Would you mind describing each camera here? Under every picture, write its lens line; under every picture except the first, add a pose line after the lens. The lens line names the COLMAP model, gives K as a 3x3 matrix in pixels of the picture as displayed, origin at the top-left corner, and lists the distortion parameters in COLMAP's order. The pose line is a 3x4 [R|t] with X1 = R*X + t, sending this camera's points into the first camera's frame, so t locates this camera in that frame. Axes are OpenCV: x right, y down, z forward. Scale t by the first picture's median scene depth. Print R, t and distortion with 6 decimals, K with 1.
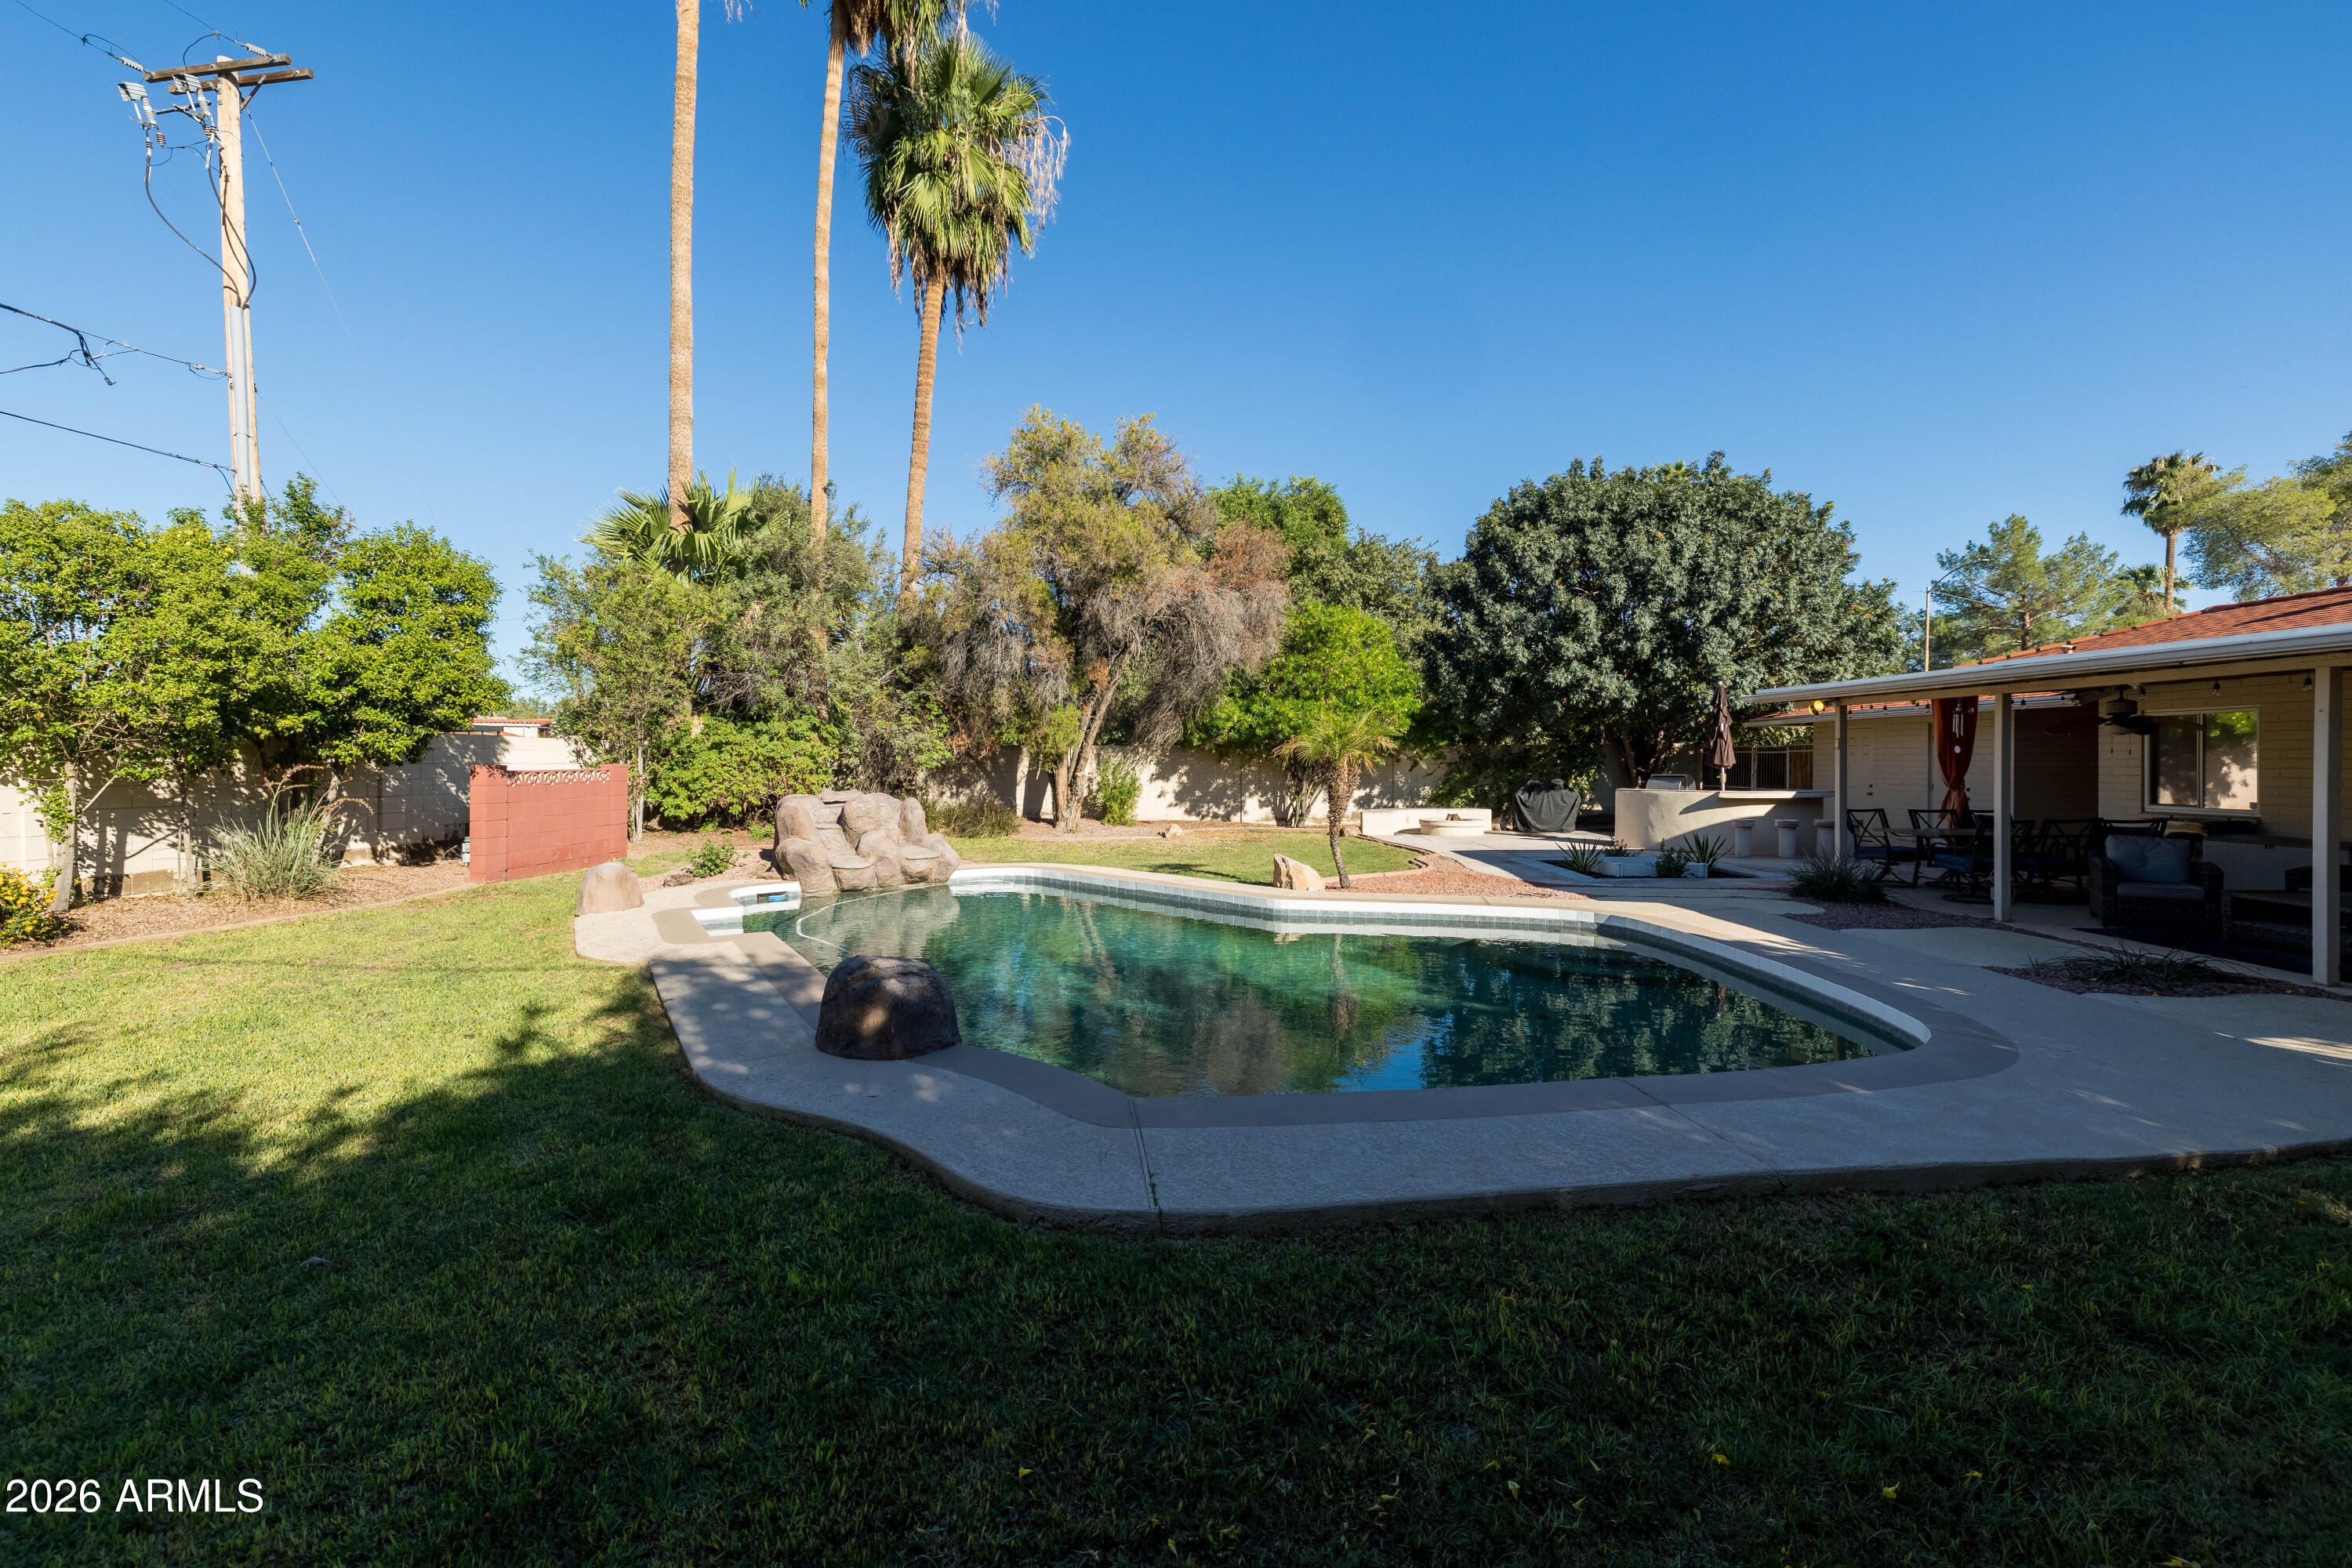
lens RADIAL K [[1014.9, 0, 1170.8], [0, 1014.9, 776.7], [0, 0, 1]] dist [-0.000604, 0.001710]
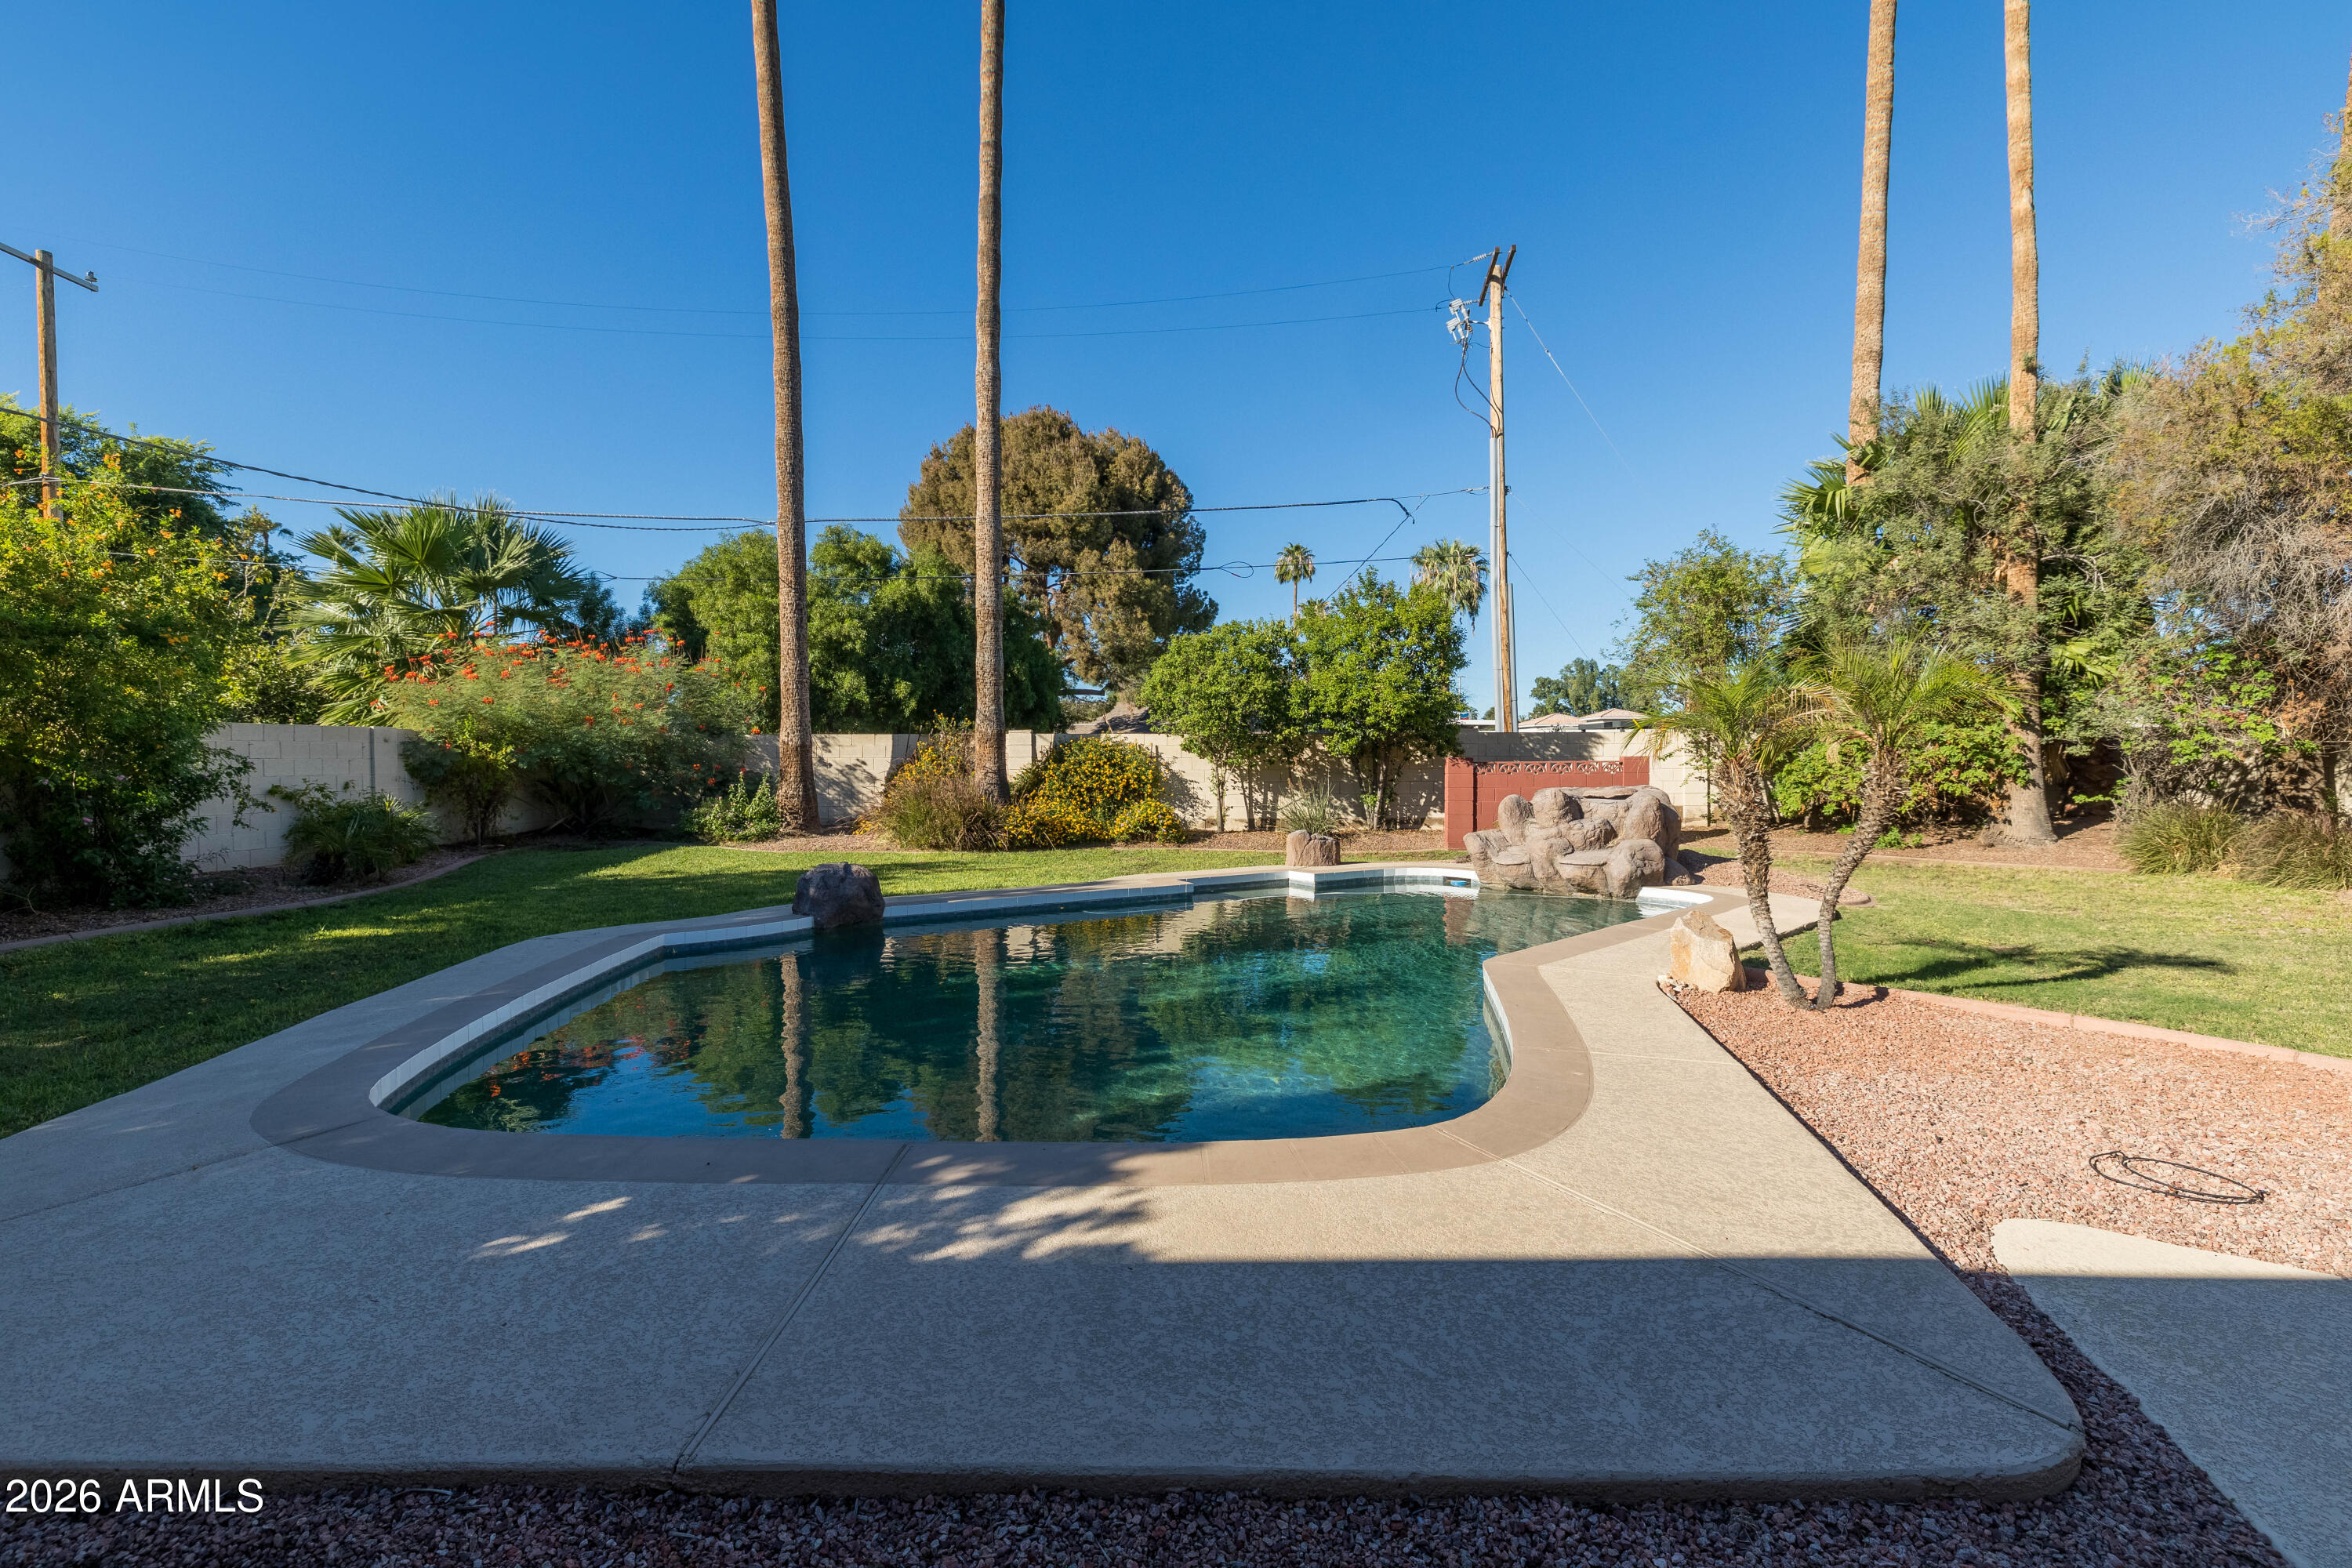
lens RADIAL K [[1014.9, 0, 1169.4], [0, 1014.9, 775.1], [0, 0, 1]] dist [-0.000604, 0.001710]
pose [[-0.007961, 0.013859, -0.999872, 0.368203], [-0.010998, 0.999842, 0.013946, -0.001625], [0.999908, 0.011108, -0.007807, 0.392446]]
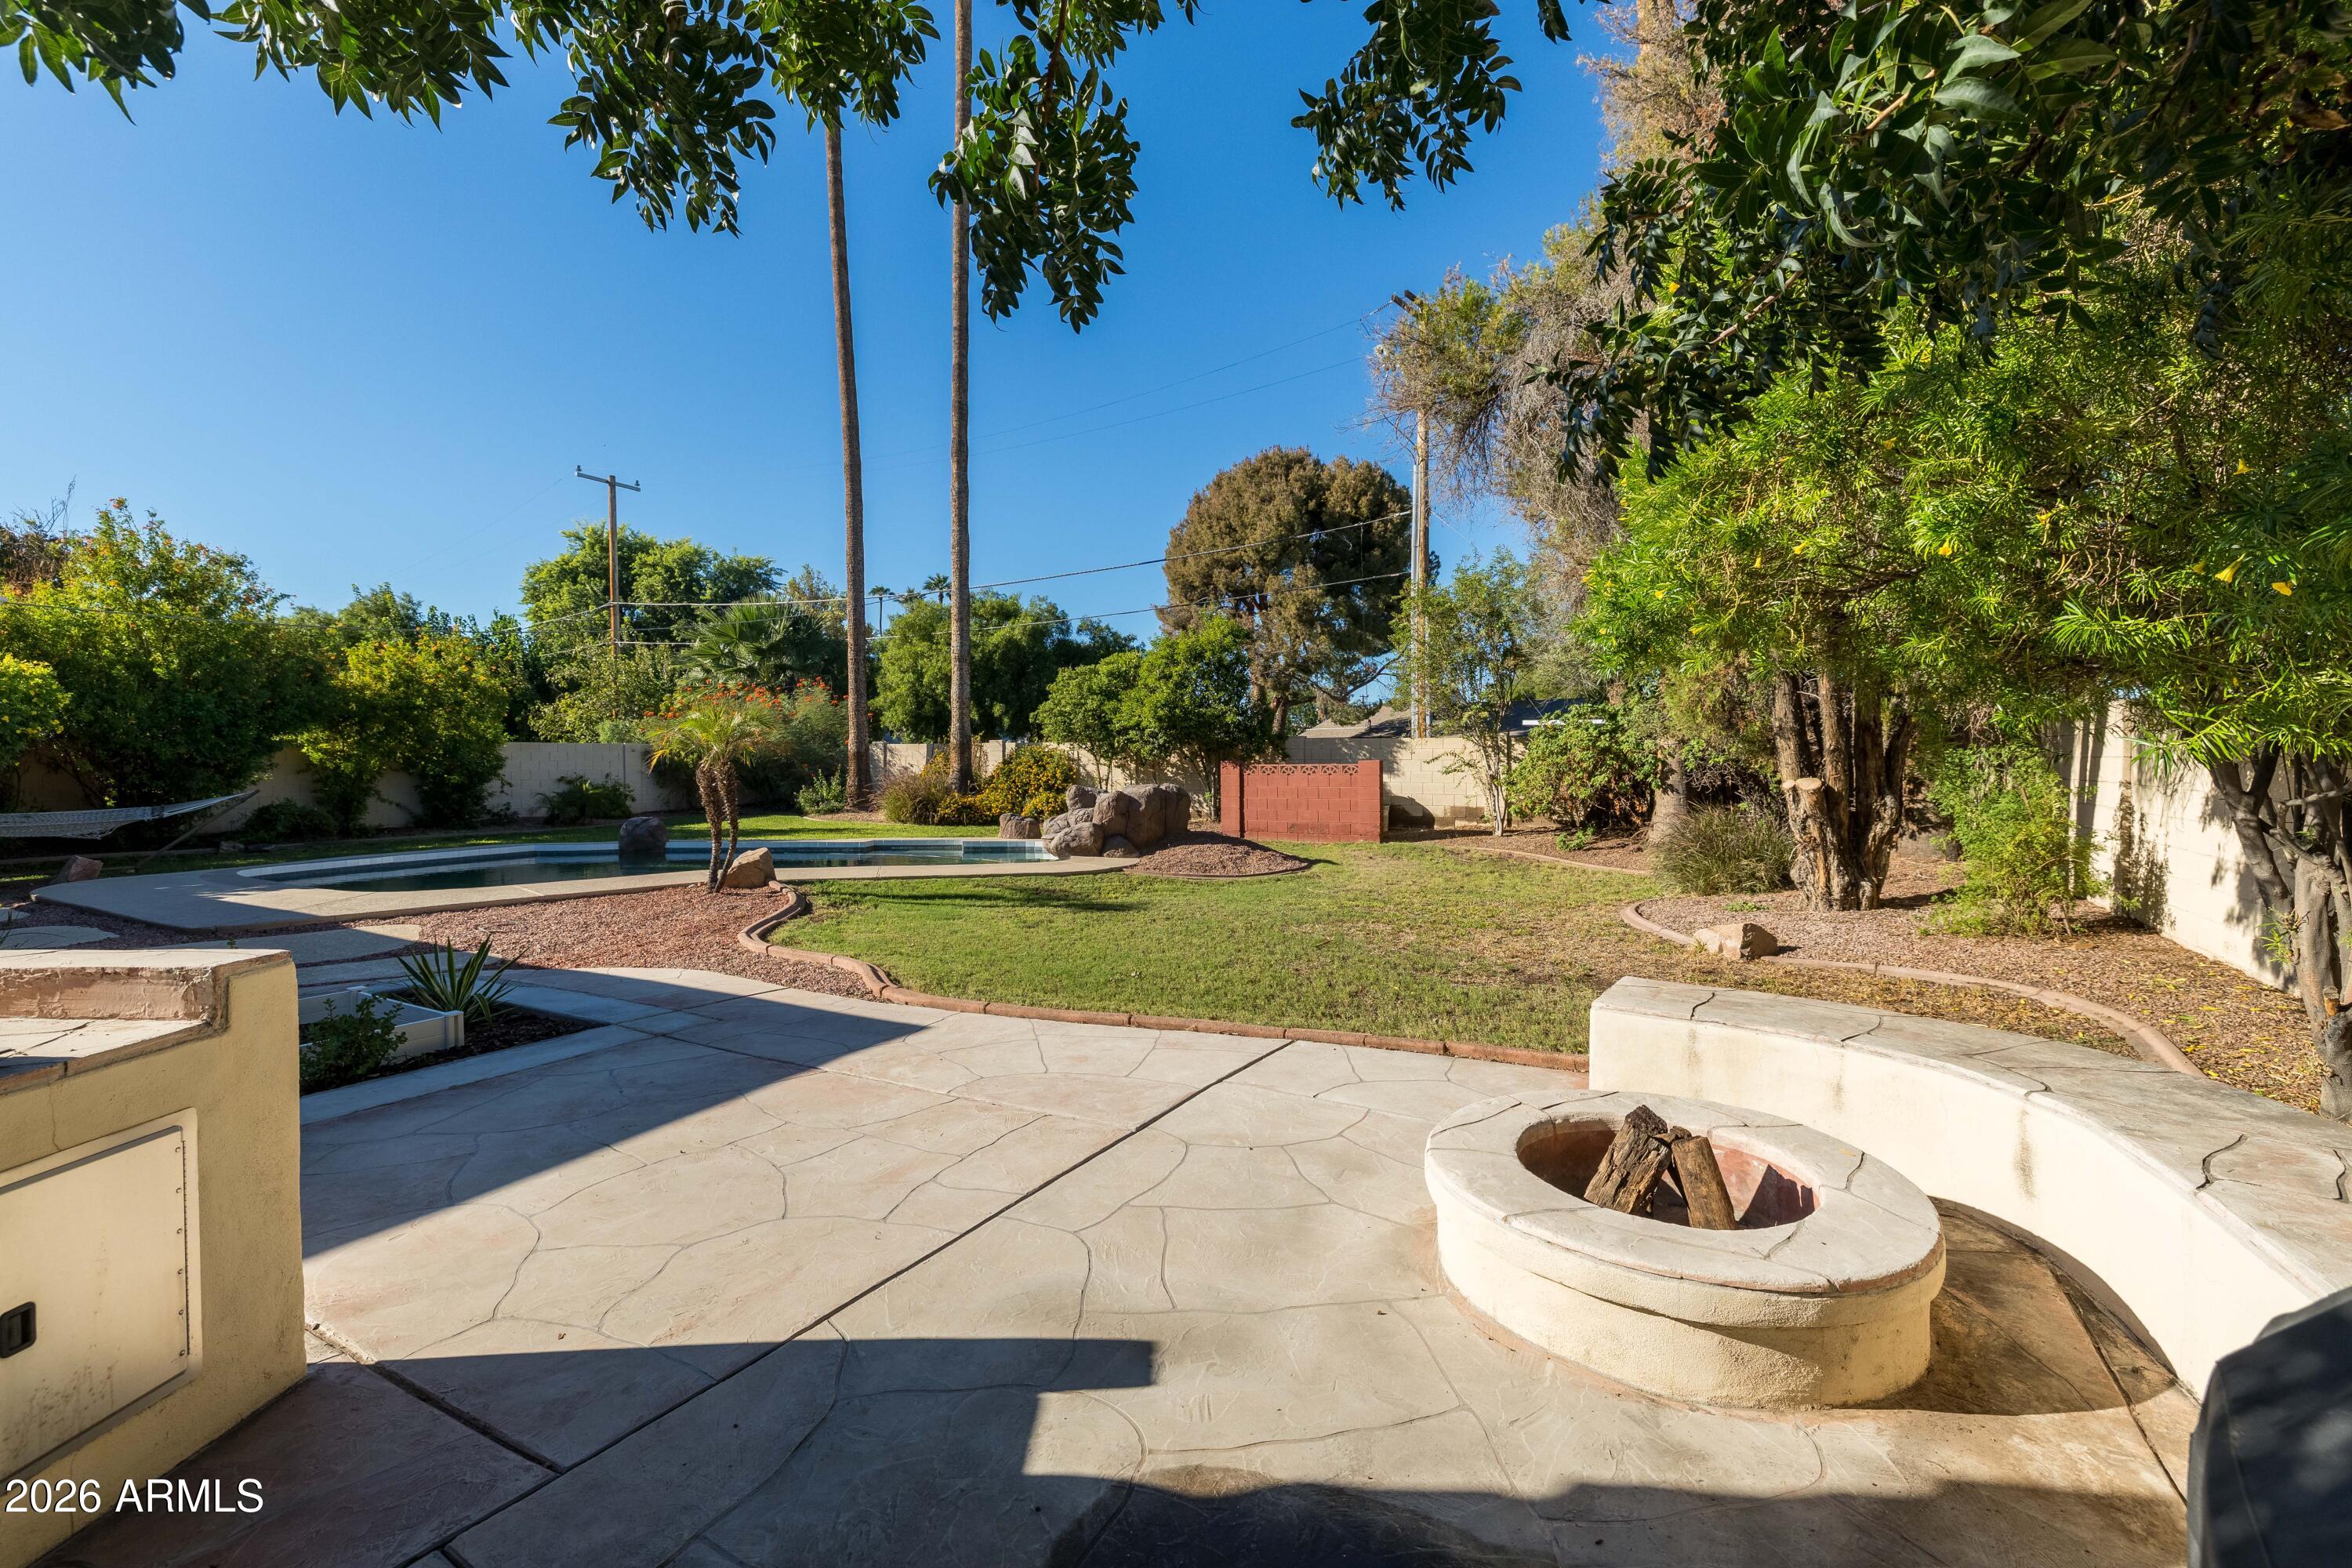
lens RADIAL K [[1014.9, 0, 1174.2], [0, 1014.9, 786.3], [0, 0, 1]] dist [-0.000604, 0.001710]
pose [[-0.496285, 0.021469, -0.867894, 0.433561], [-0.012251, 0.999421, 0.031728, -0.012629], [0.868073, 0.026379, -0.495735, 1.026094]]
